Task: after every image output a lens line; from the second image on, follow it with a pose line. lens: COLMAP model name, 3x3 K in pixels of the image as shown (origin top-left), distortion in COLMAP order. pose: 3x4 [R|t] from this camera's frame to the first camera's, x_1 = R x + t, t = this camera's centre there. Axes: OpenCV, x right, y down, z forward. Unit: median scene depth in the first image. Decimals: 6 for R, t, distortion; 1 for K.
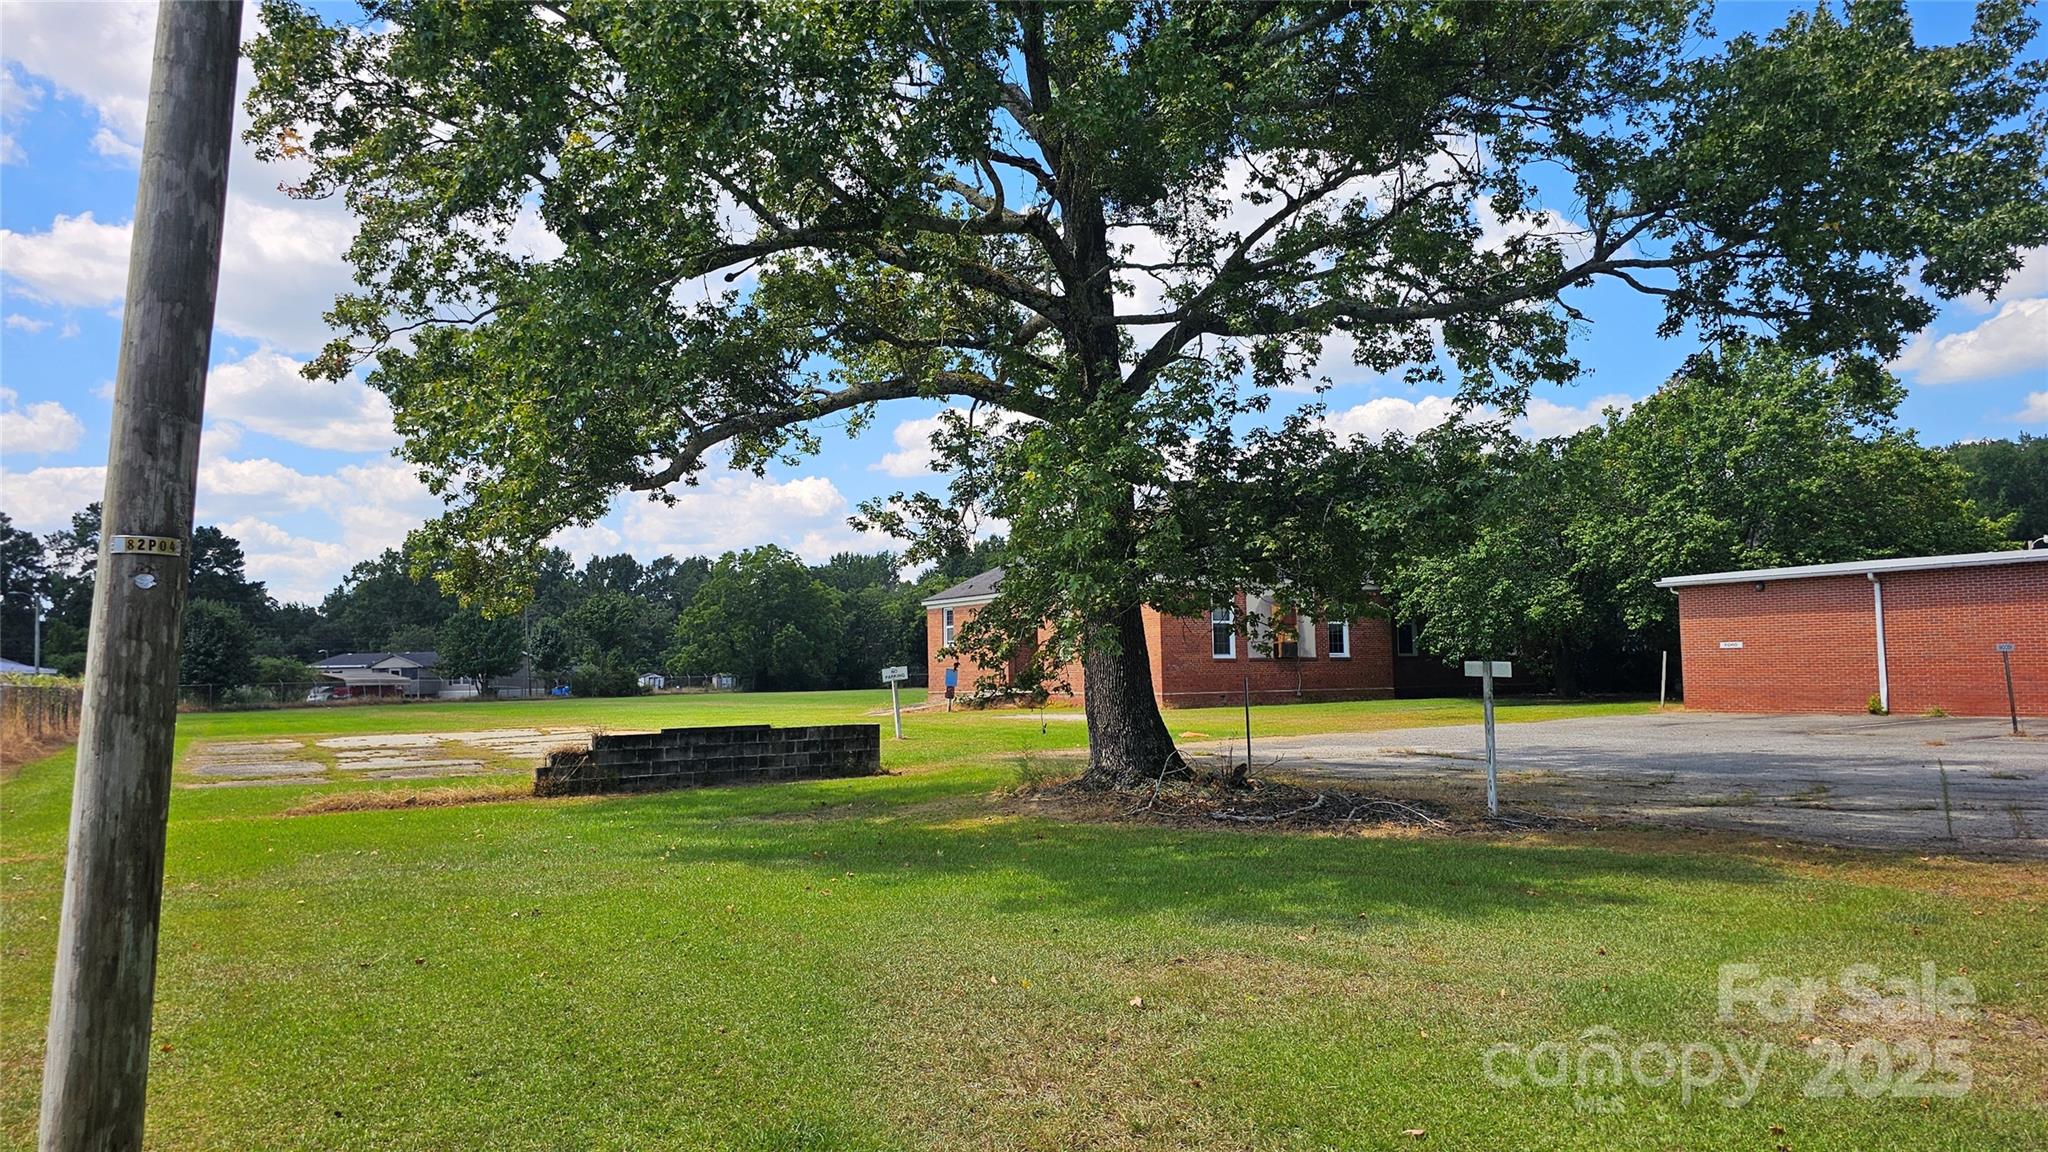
lens RADIAL K [[1373.4, 0, 1033.1], [0, 1373.4, 591.7], [0, 0, 1]] dist [0.081328, -0.076966]
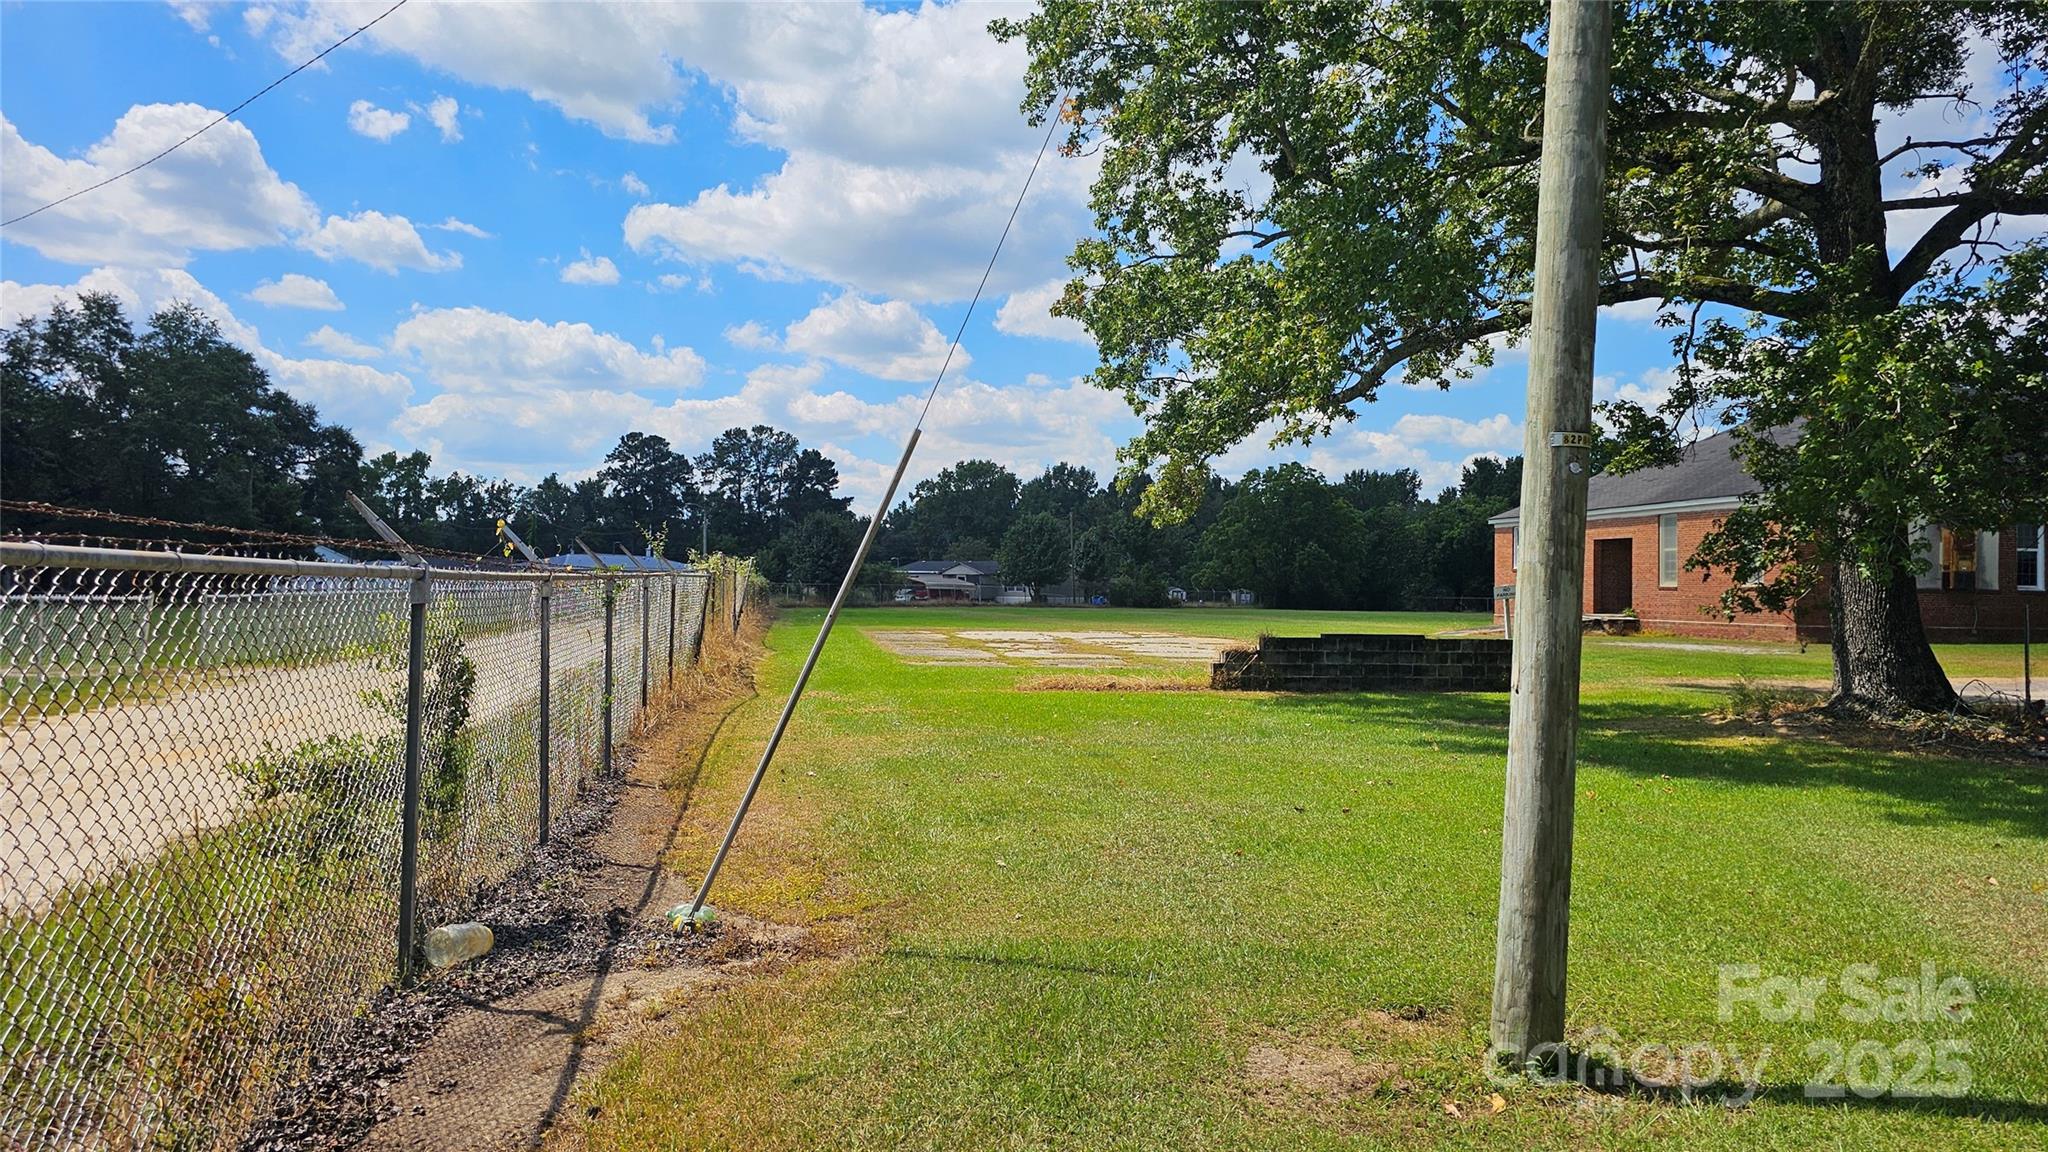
lens RADIAL K [[1373.4, 0, 980.3], [0, 1373.4, 570.4], [0, 0, 1]] dist [0.081328, -0.076966]
pose [[0.929443, 0.025729, -0.368069, -0.137678], [-0.010014, 0.998957, 0.044542, 0.007261], [0.368831, -0.037713, 0.928731, -0.081954]]
